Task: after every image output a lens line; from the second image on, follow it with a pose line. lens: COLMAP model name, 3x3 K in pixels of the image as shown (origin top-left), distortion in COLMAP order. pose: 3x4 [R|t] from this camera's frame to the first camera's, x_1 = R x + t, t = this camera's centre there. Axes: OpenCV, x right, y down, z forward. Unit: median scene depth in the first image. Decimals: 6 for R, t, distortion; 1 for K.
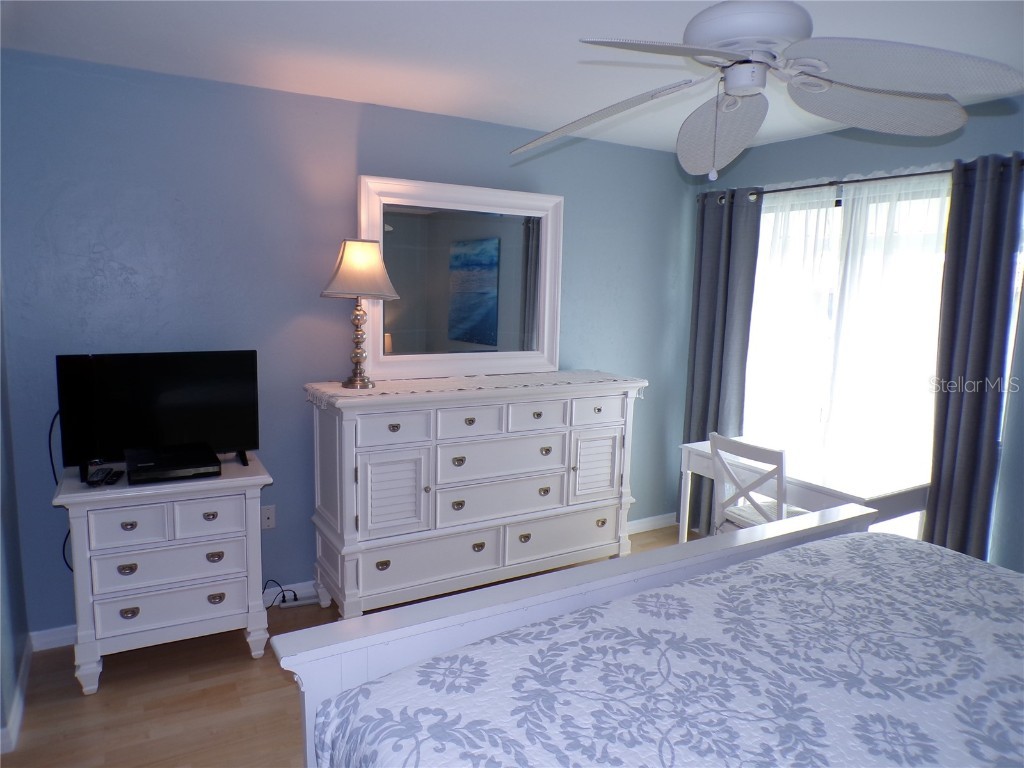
lens RADIAL K [[695.4, 0, 513.4], [0, 695.4, 388.4], [0, 0, 1]] dist [-0.047193, 0.025247]
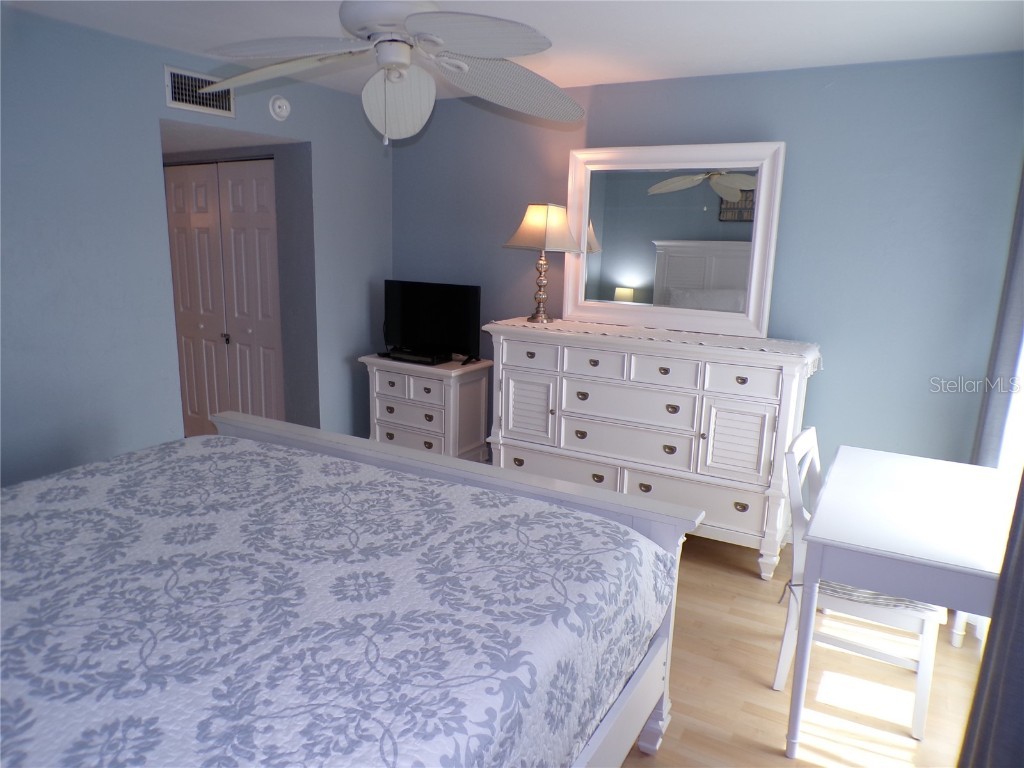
lens RADIAL K [[695.4, 0, 513.4], [0, 695.4, 388.4], [0, 0, 1]] dist [-0.047193, 0.025247]
pose [[0.492155, 0.176300, -0.852468, 0.832708], [-0.140360, 0.982535, 0.122165, -0.030060], [0.859117, 0.059528, 0.508305, 0.322805]]
